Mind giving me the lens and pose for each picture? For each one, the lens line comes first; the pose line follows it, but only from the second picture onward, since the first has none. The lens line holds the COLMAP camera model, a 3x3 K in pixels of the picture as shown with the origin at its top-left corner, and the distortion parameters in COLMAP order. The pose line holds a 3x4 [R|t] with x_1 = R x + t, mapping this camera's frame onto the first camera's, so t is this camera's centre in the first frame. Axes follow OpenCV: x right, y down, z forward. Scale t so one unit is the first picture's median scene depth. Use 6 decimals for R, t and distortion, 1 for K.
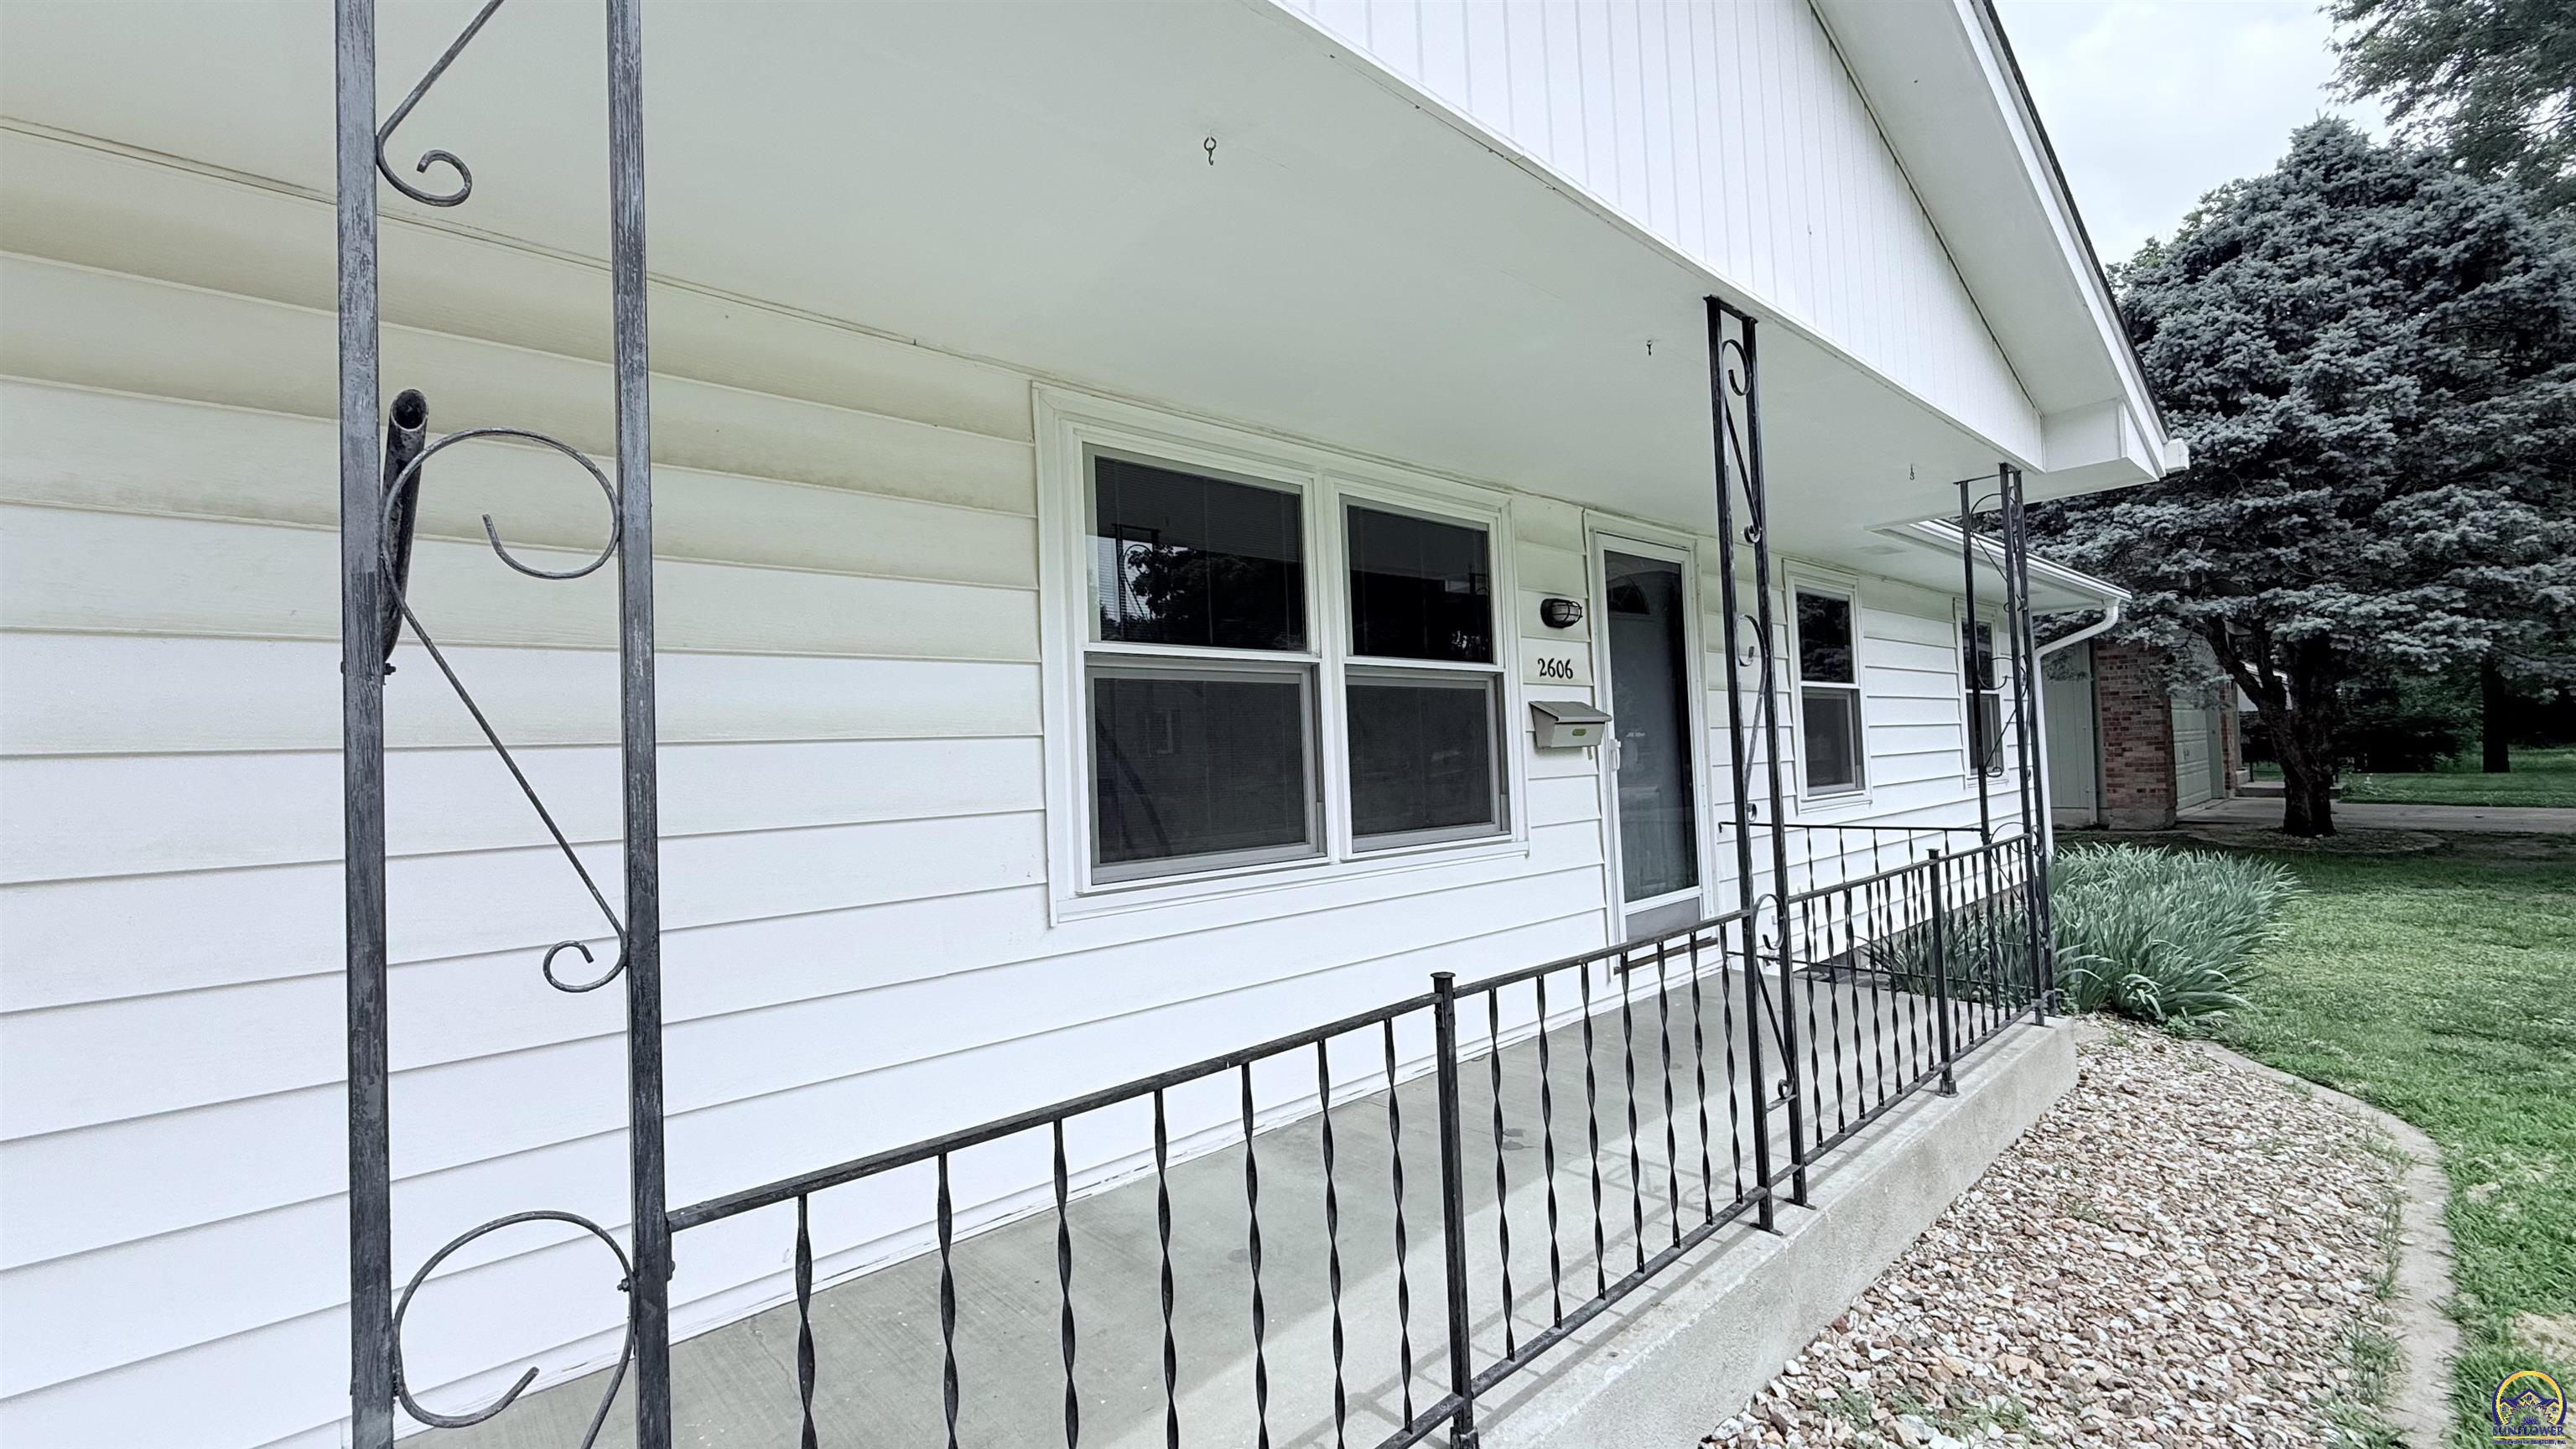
lens RADIAL K [[1028.2, 0, 1289.5], [0, 1028.2, 719.9], [0, 0, 1]] dist [0.002722, -0.000710]
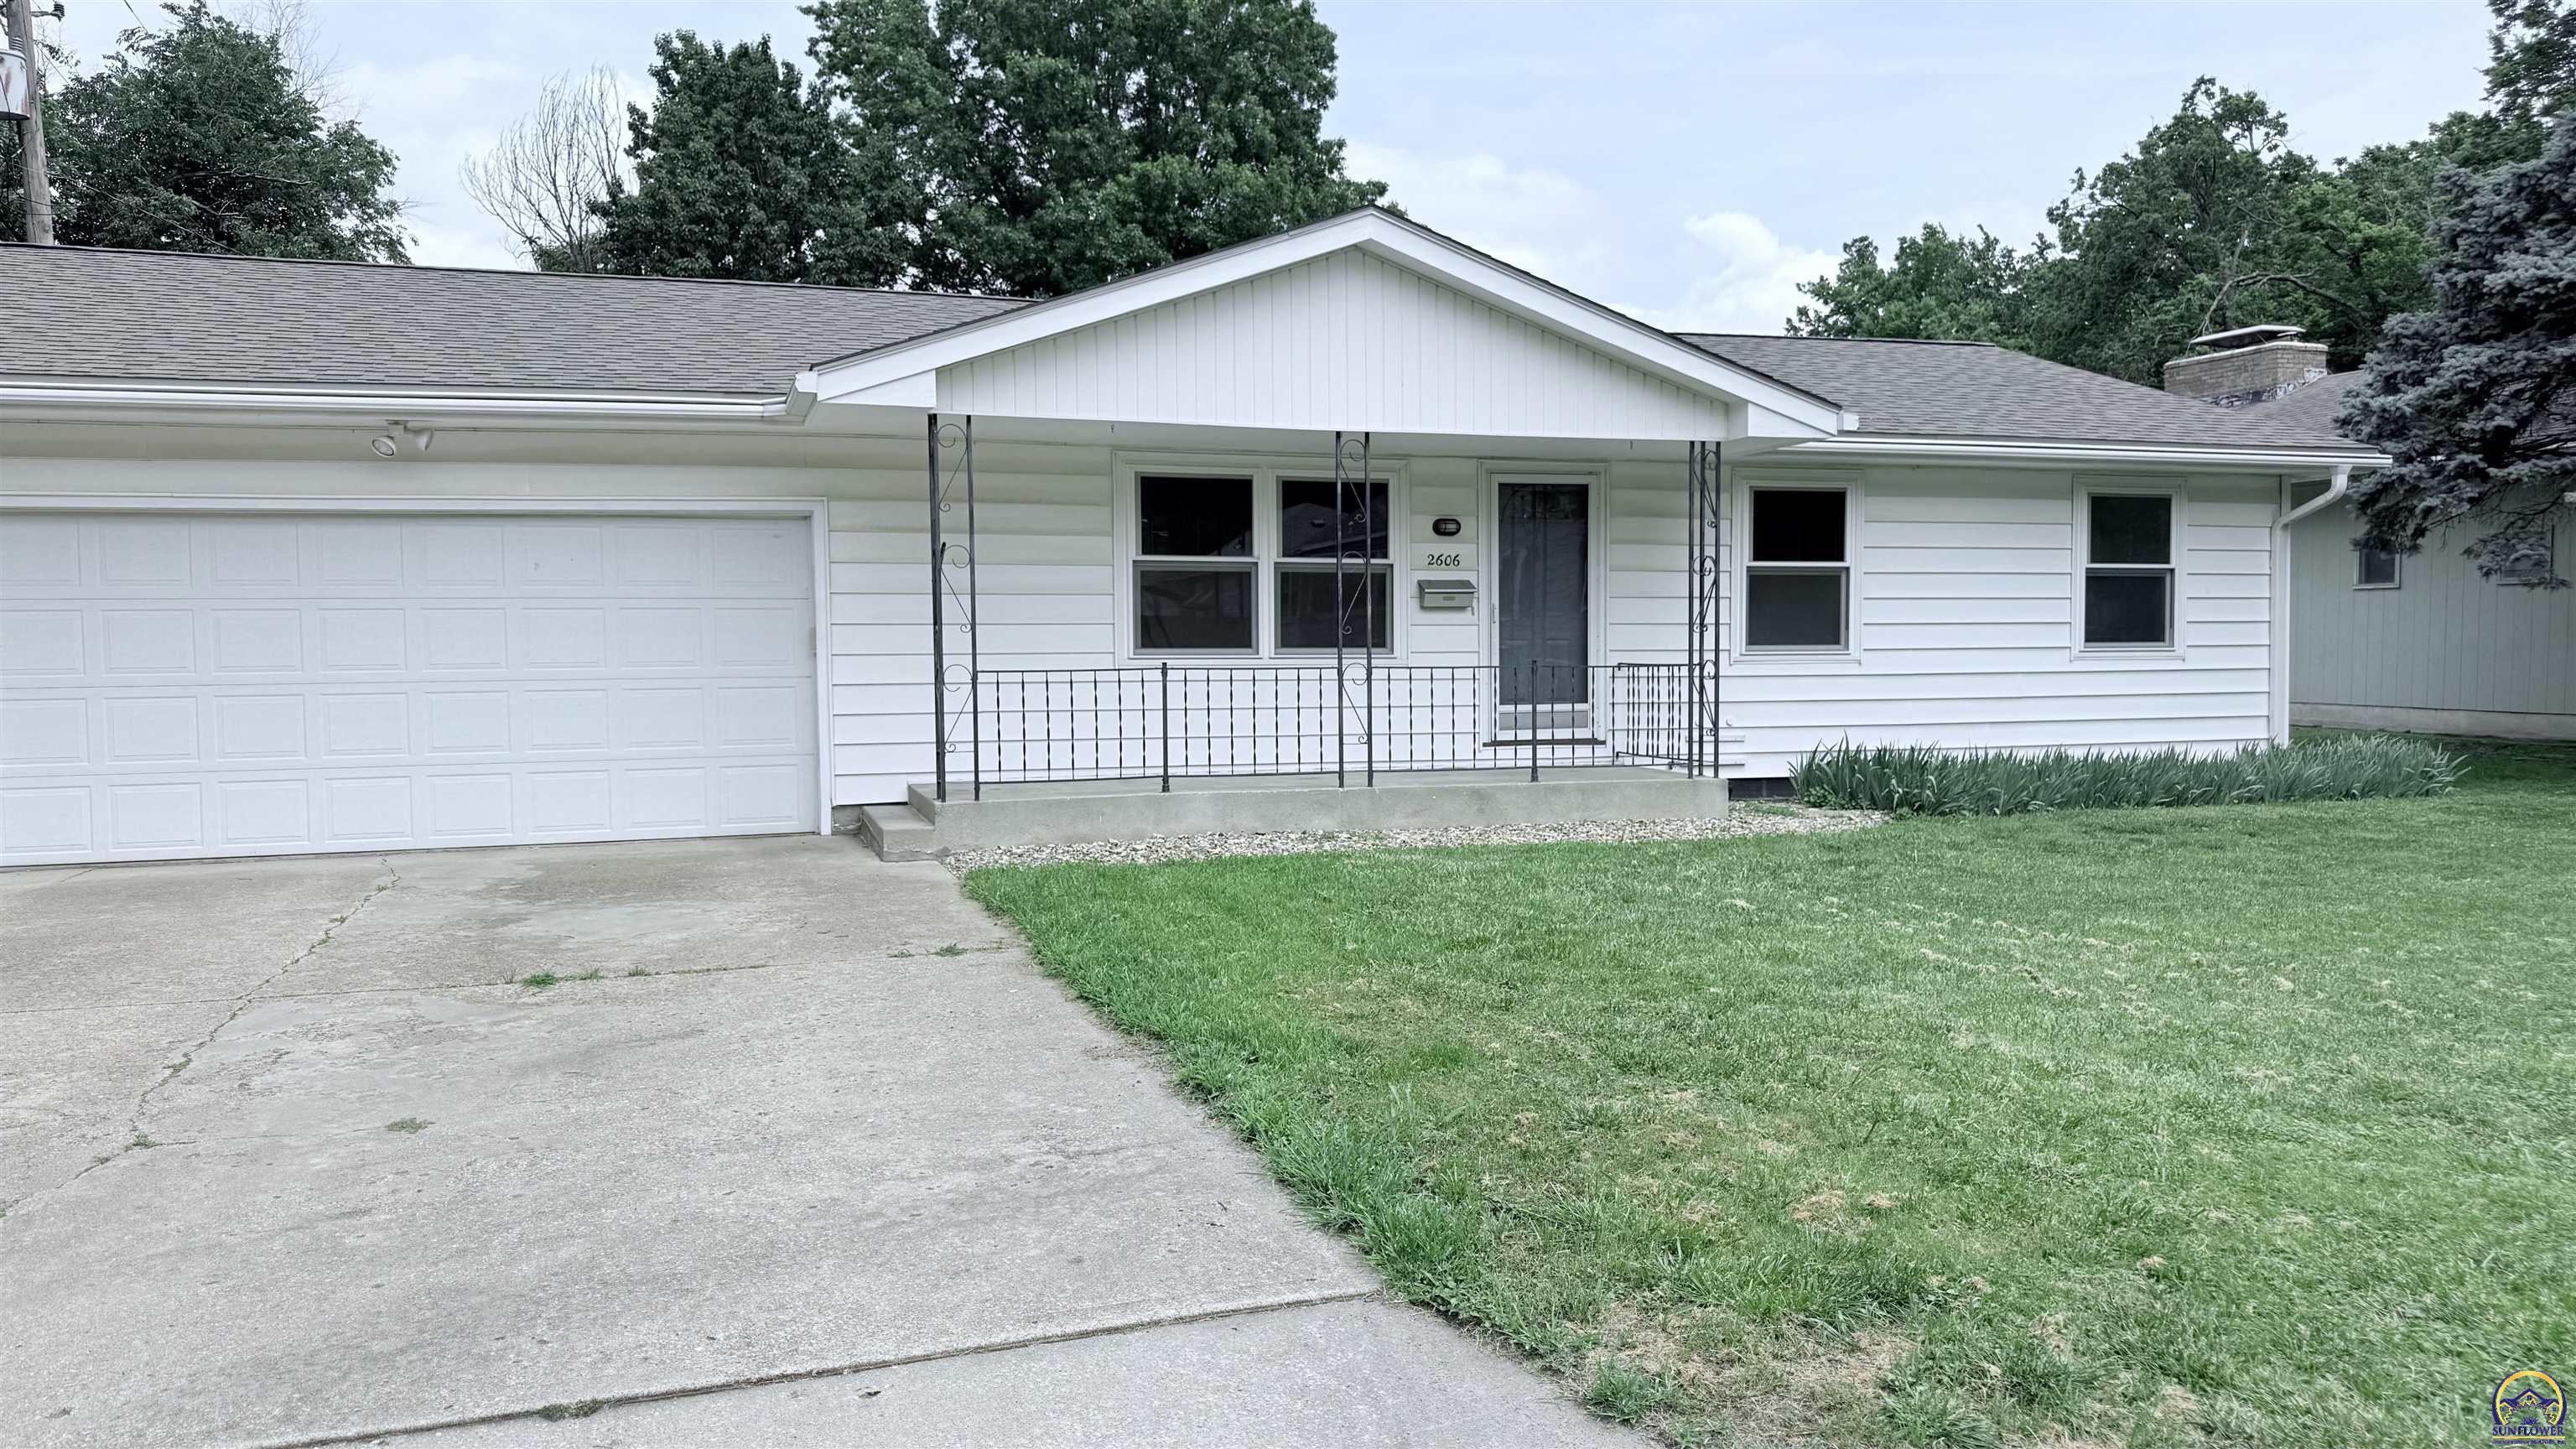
lens RADIAL K [[1832.8, 0, 1255.7], [0, 1832.8, 781.3], [0, 0, 1]] dist [0.034222, -0.051061]
pose [[0.904389, 0.063953, -0.421889, 1.280421], [-0.012925, 0.992357, 0.122721, -0.054144], [0.426513, -0.105534, 0.898304, -1.888058]]
